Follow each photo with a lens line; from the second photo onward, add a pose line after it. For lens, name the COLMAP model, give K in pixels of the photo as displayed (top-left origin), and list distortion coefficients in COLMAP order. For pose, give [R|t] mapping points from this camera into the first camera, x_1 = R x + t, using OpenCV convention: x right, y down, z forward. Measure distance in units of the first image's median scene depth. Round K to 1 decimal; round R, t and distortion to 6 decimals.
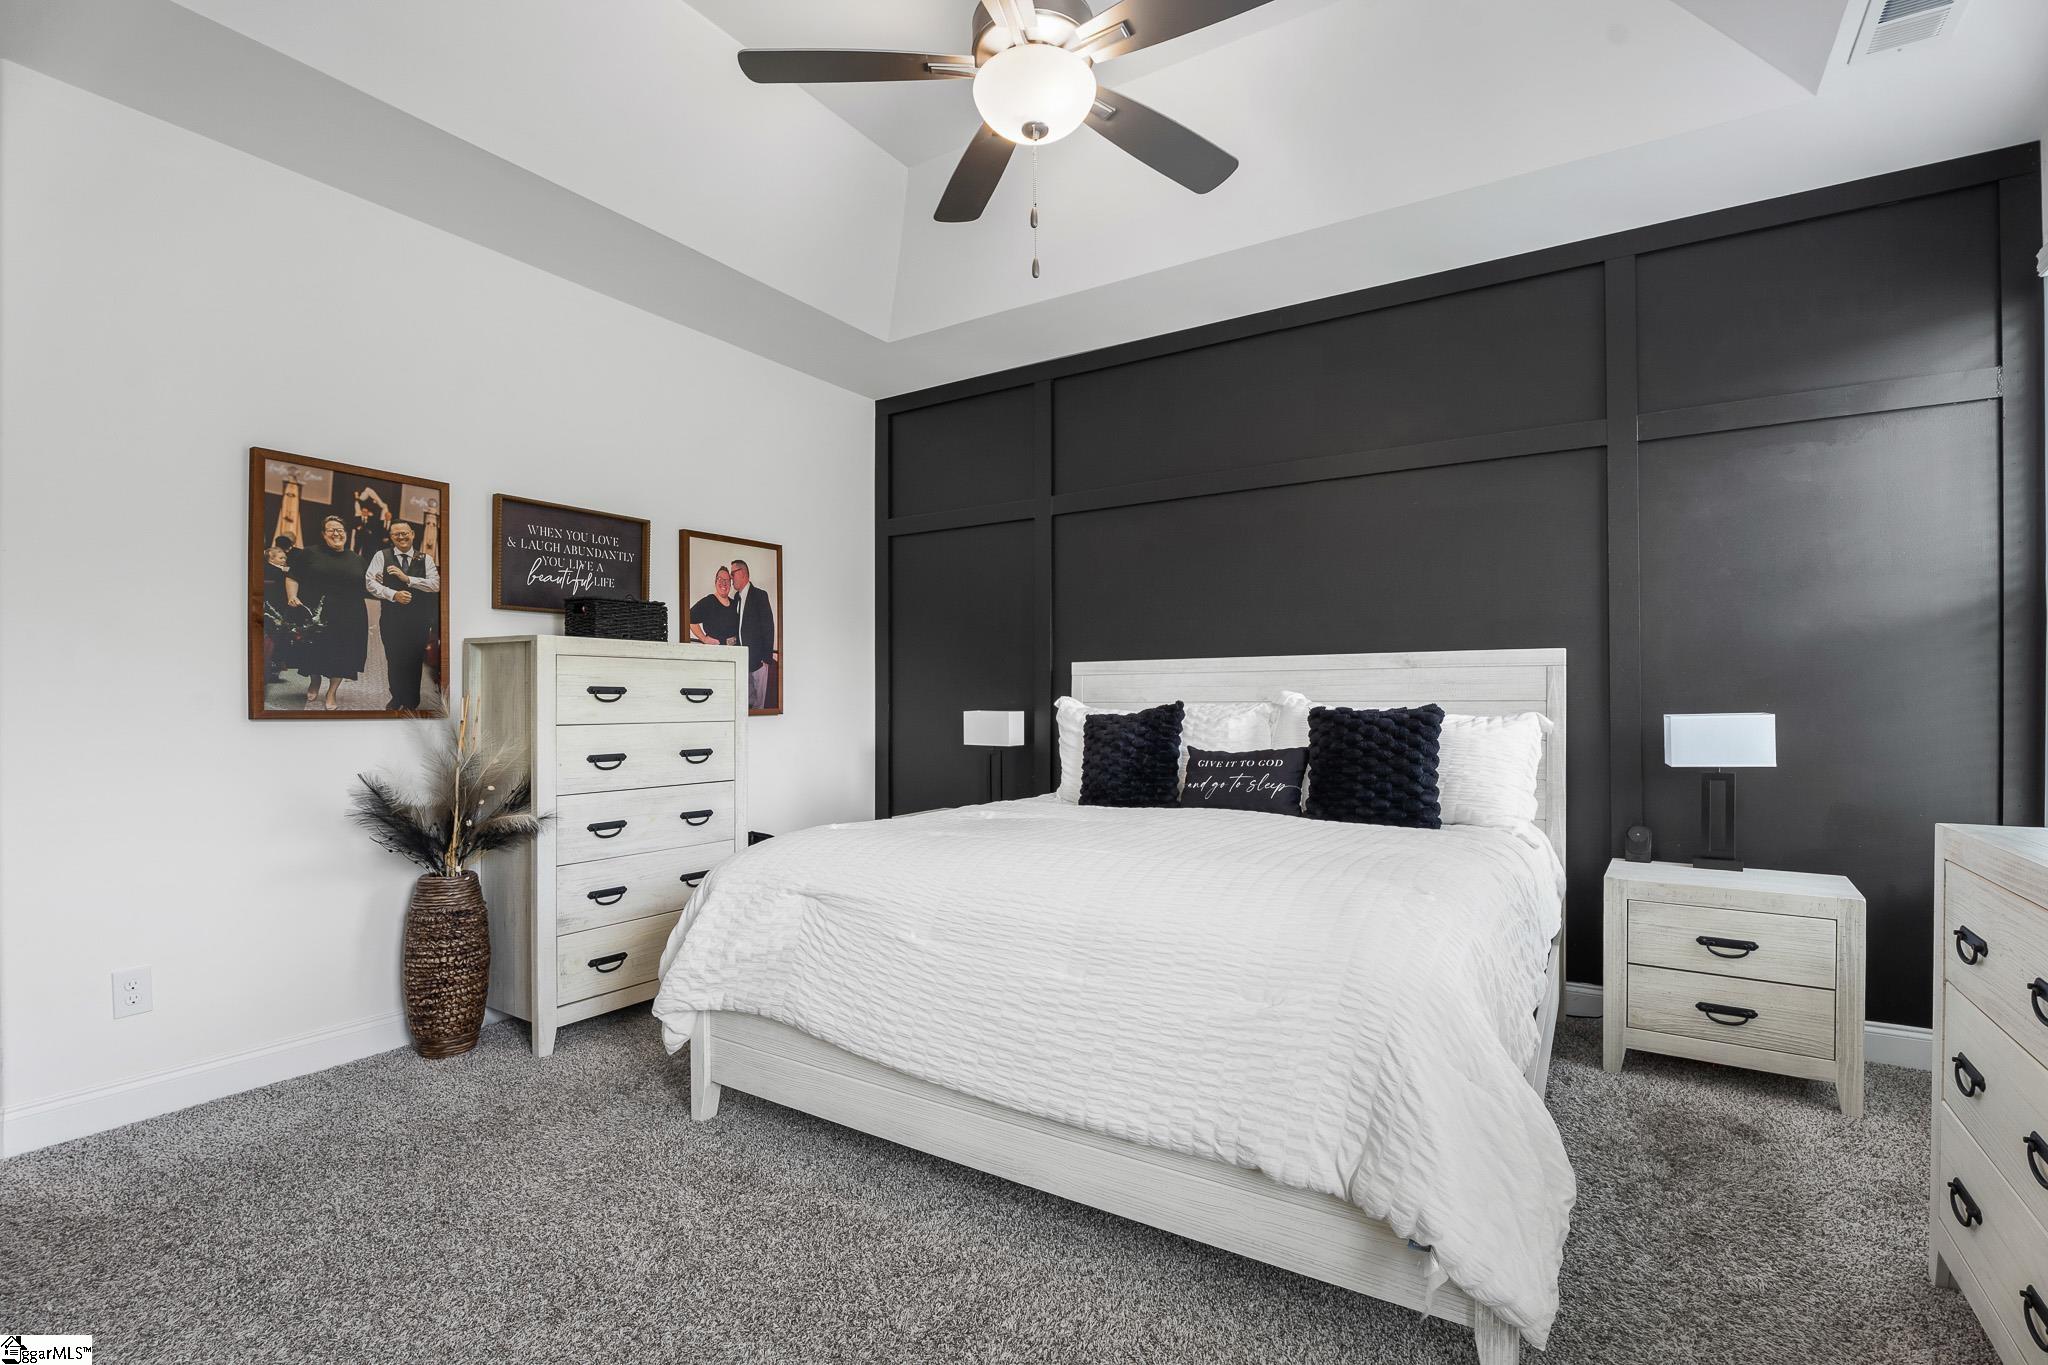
lens RADIAL K [[945.0, 0, 1019.0], [0, 945.0, 697.5], [0, 0, 1]] dist [-0.000433, 0.000222]
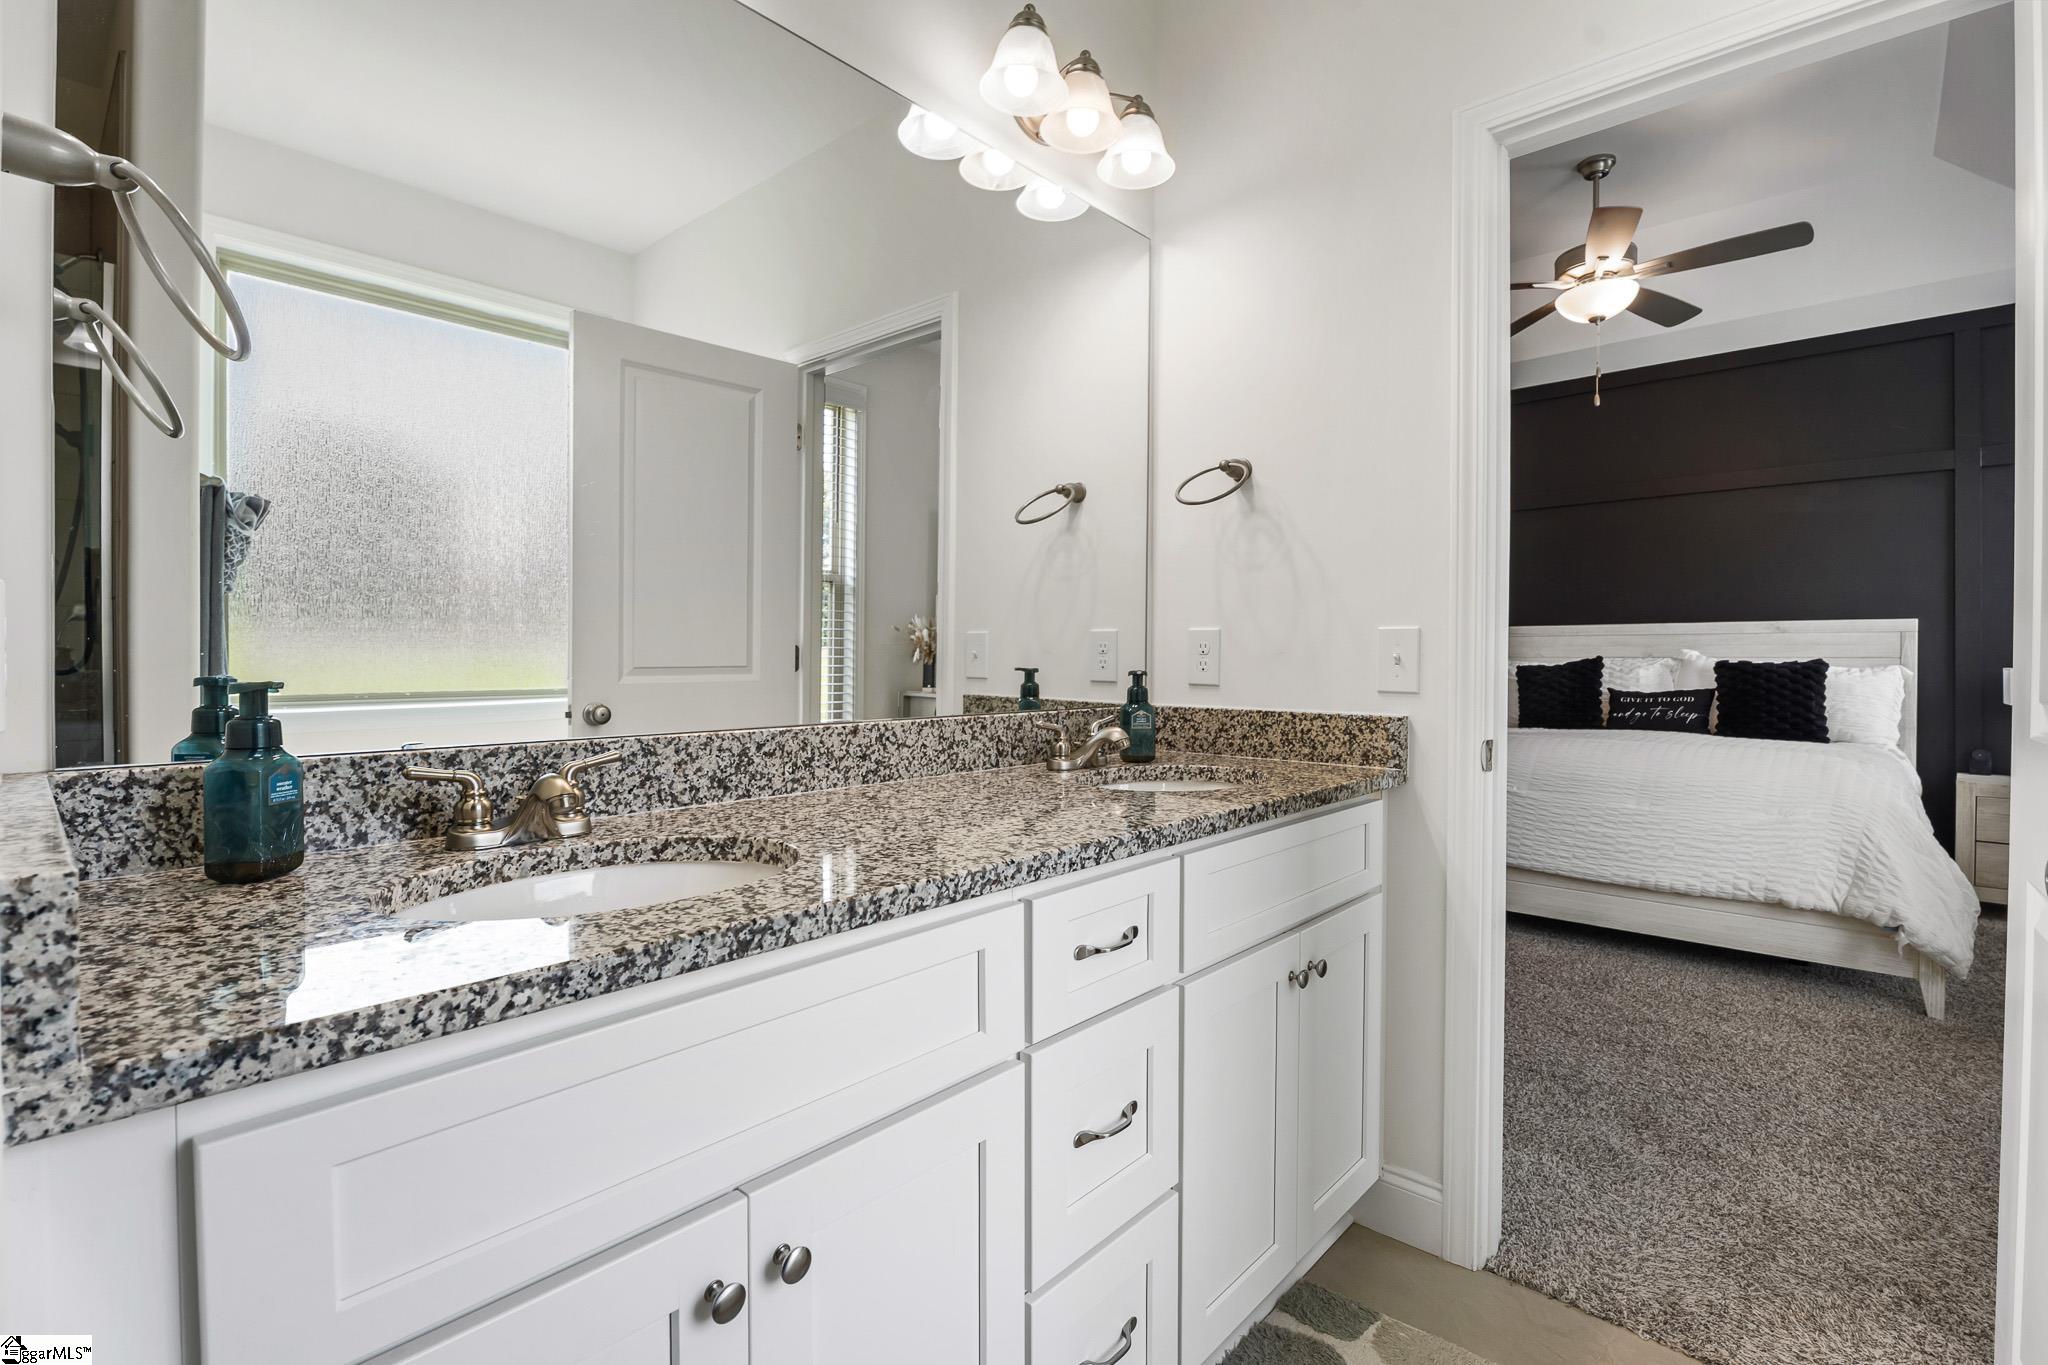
lens RADIAL K [[943.7, 0, 1018.2], [0, 943.7, 655.3], [0, 0, 1]] dist [-0.002788, -0.000773]
pose [[0.984962, 0.007024, -0.172626, -0.523567], [-0.006892, 0.999975, 0.001367, 0.008227], [0.172631, -0.000157, 0.984986, -0.632395]]
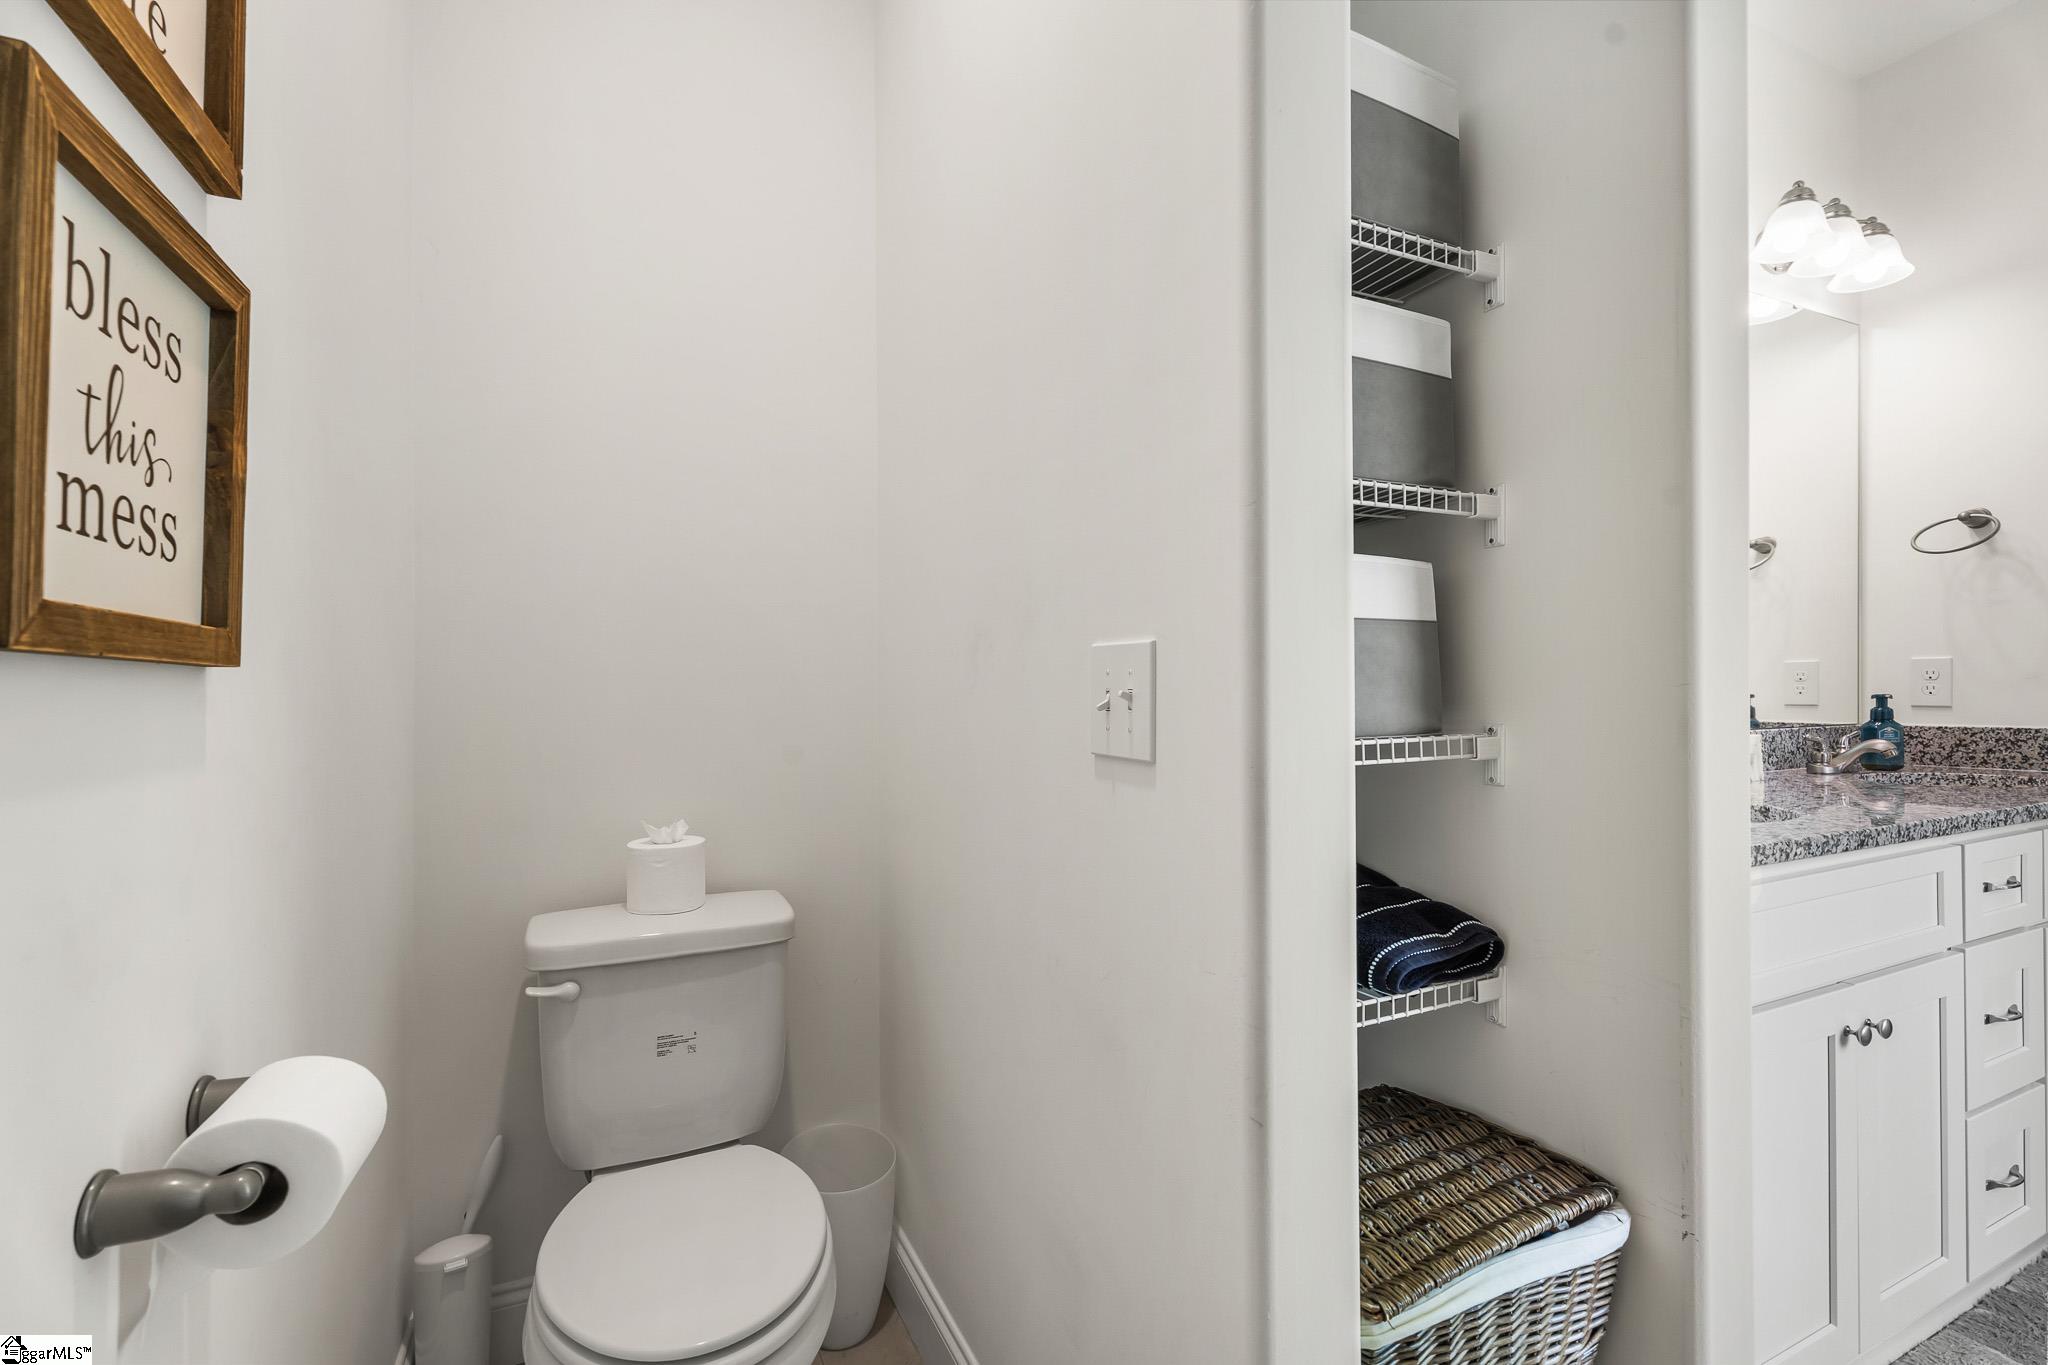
lens RADIAL K [[904.3, 0, 1028.8], [0, 904.3, 687.3], [0, 0, 1]] dist [-0.001524, -0.000333]
pose [[0.840786, -0.010646, -0.541262, -1.307104], [0.011036, 0.999936, -0.002524, 0.005426], [0.541254, -0.003851, 0.840850, -1.908465]]
